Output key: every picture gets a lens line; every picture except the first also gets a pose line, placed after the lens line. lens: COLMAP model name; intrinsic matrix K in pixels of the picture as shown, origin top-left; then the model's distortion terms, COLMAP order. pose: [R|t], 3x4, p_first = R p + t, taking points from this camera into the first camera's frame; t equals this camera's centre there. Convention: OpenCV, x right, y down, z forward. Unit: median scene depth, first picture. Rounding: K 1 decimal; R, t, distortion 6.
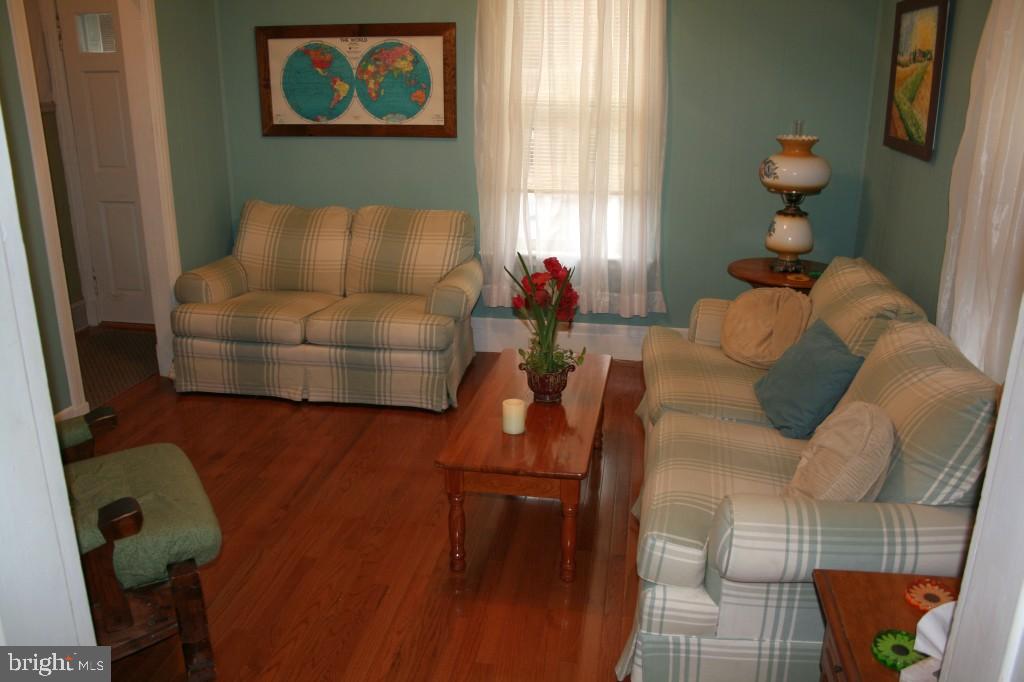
lens RADIAL K [[846.5, 0, 512.0], [0, 846.5, 341.0], [0, 0, 1]] dist [-0.203275, 0.198955]
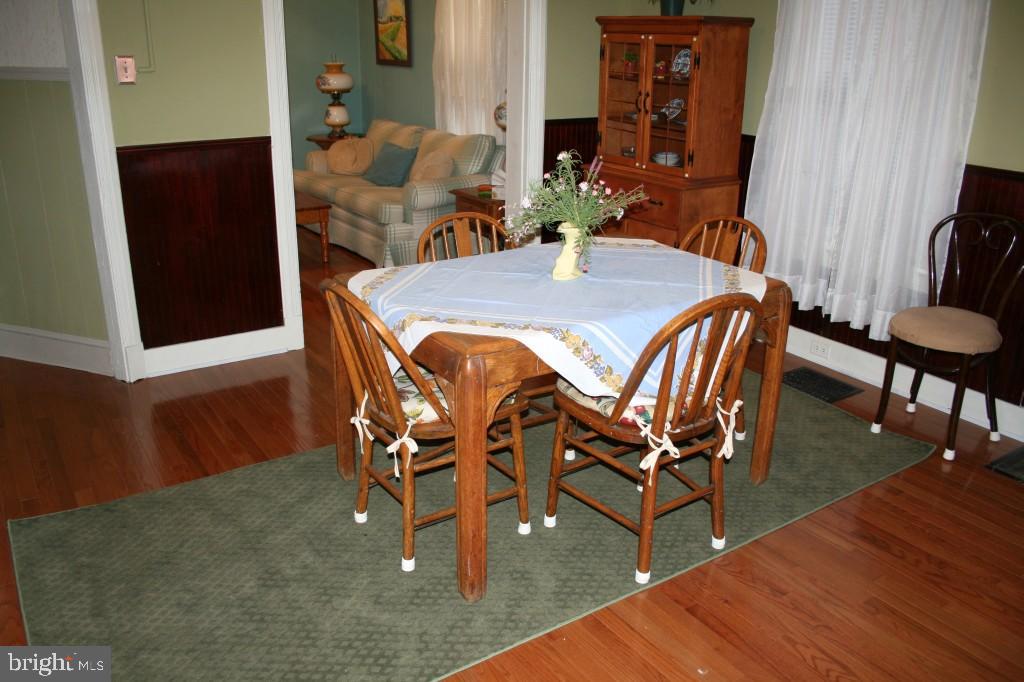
lens RADIAL K [[846.5, 0, 512.0], [0, 846.5, 341.0], [0, 0, 1]] dist [-0.203275, 0.198955]
pose [[0.731644, -0.226822, 0.642844, -0.698672], [0.197038, 0.973134, 0.119106, 0.221461], [-0.652589, 0.039522, 0.756680, -0.648806]]
